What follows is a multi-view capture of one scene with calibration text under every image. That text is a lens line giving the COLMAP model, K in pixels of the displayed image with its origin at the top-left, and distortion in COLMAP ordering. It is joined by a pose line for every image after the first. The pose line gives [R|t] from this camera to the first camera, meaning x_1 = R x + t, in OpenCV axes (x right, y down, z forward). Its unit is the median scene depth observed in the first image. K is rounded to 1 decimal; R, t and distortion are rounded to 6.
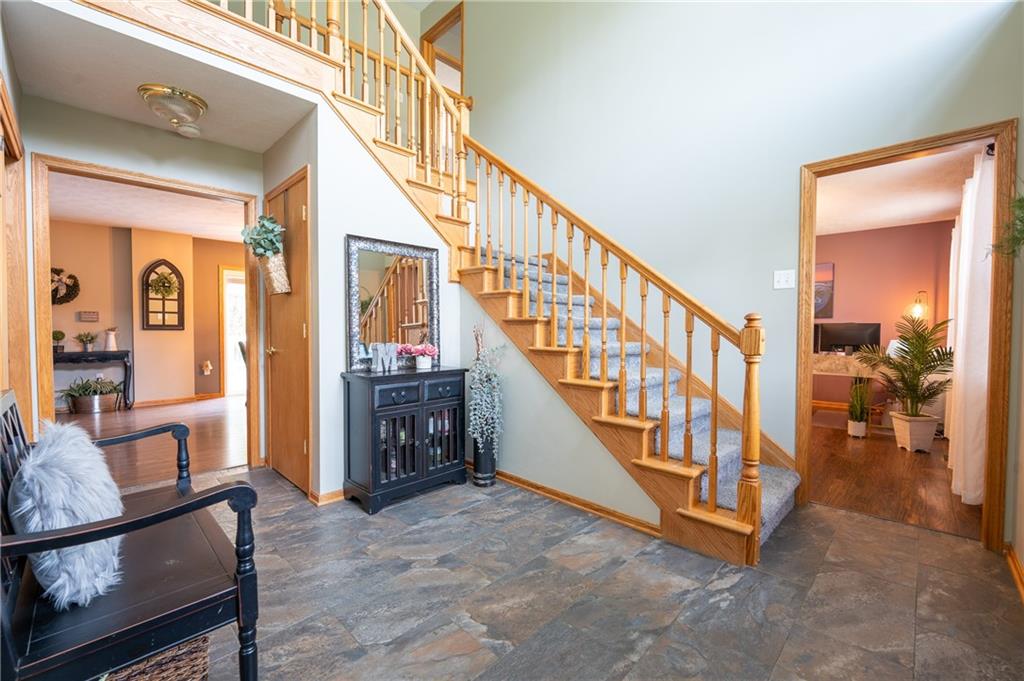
lens RADIAL K [[422.3, 0, 510.9], [0, 422.3, 341.4], [0, 0, 1]] dist [-0.007863, -0.001457]
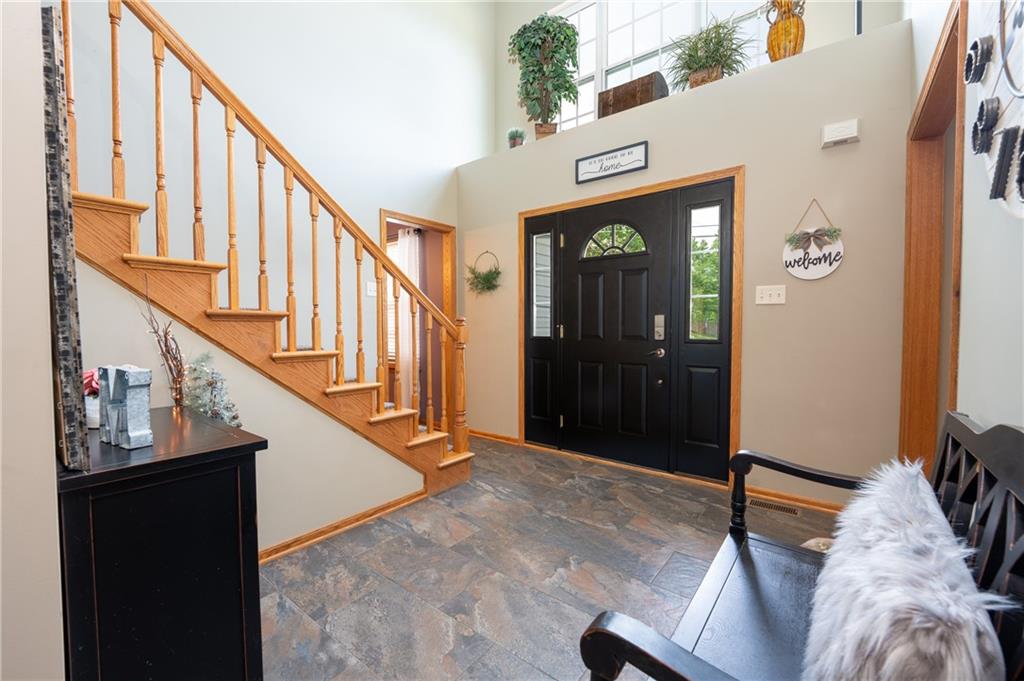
lens RADIAL K [[422.3, 0, 511.8], [0, 422.3, 339.1], [0, 0, 1]] dist [-0.007863, -0.001457]
pose [[-0.105581, -0.031556, 0.993910, -0.938732], [0.037093, 0.998676, 0.035648, -0.024967], [-0.993719, 0.040631, -0.104270, 0.938497]]
